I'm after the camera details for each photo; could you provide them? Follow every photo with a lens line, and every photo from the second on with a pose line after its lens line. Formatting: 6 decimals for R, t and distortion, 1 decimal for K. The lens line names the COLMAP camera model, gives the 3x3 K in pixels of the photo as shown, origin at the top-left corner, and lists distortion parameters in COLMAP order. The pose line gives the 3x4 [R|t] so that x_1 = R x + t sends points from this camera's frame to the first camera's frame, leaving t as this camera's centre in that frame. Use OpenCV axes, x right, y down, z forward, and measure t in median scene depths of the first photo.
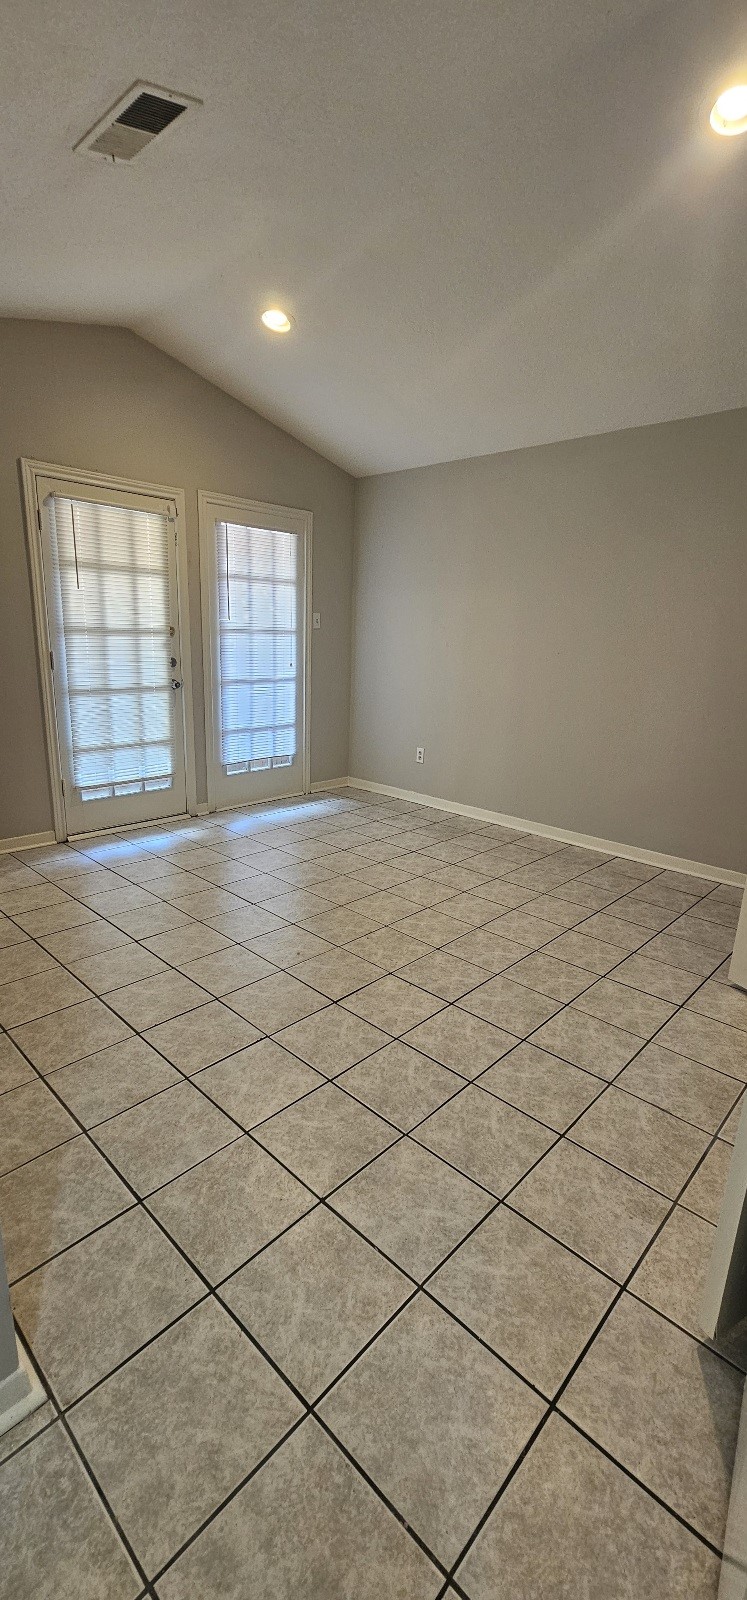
lens RADIAL K [[656.8, 0, 377.3], [0, 656.8, 798.2], [0, 0, 1]] dist [-0.001260, 0.000459]
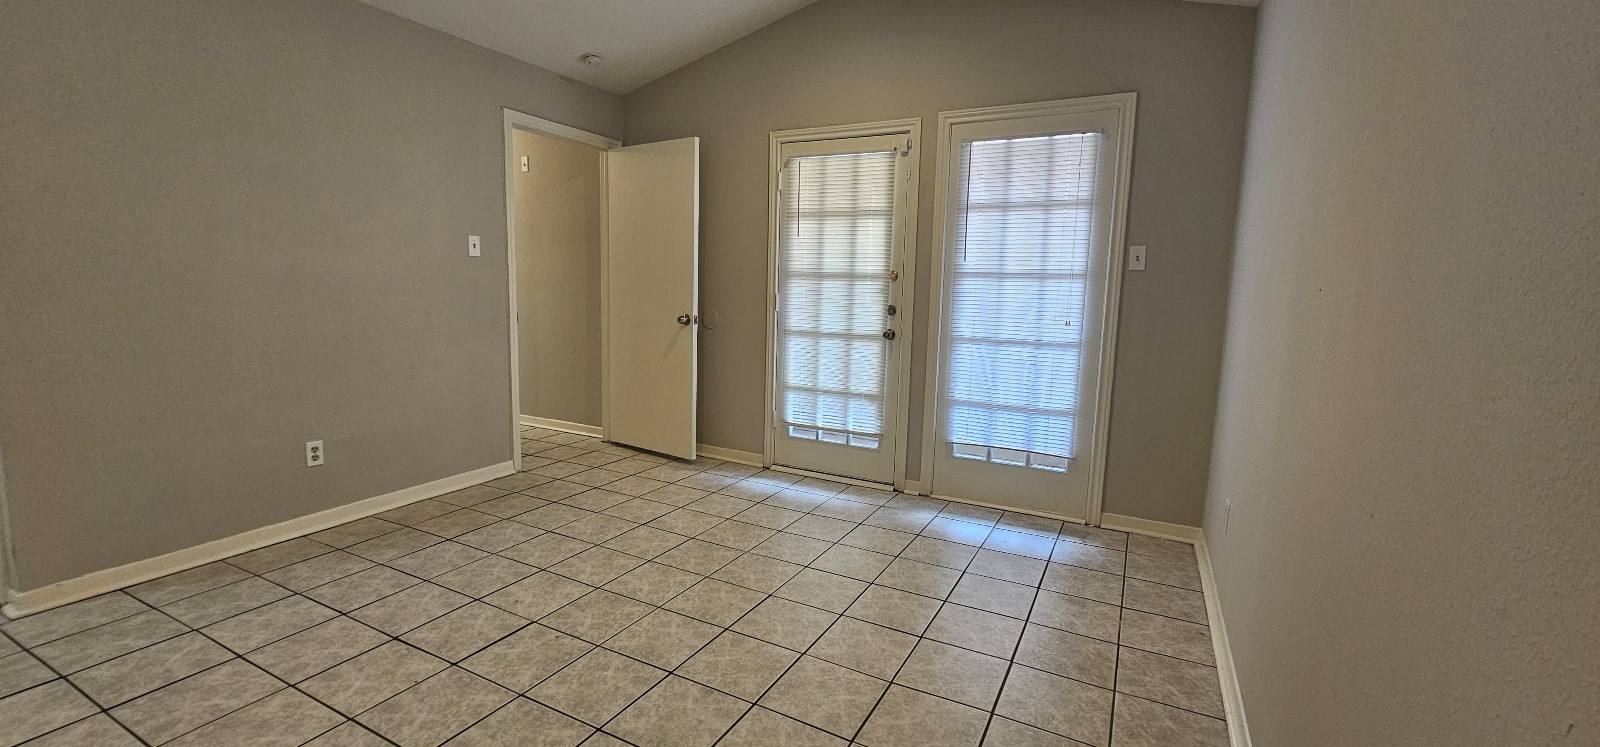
lens RADIAL K [[656.8, 0, 796.2], [0, 656.8, 371.9], [0, 0, 1]] dist [-0.001260, 0.000459]
pose [[0.267651, 0.100058, -0.958306, 0.522718], [-0.255843, 0.966270, 0.029434, -0.122443], [0.928928, 0.237298, 0.284222, 0.663339]]
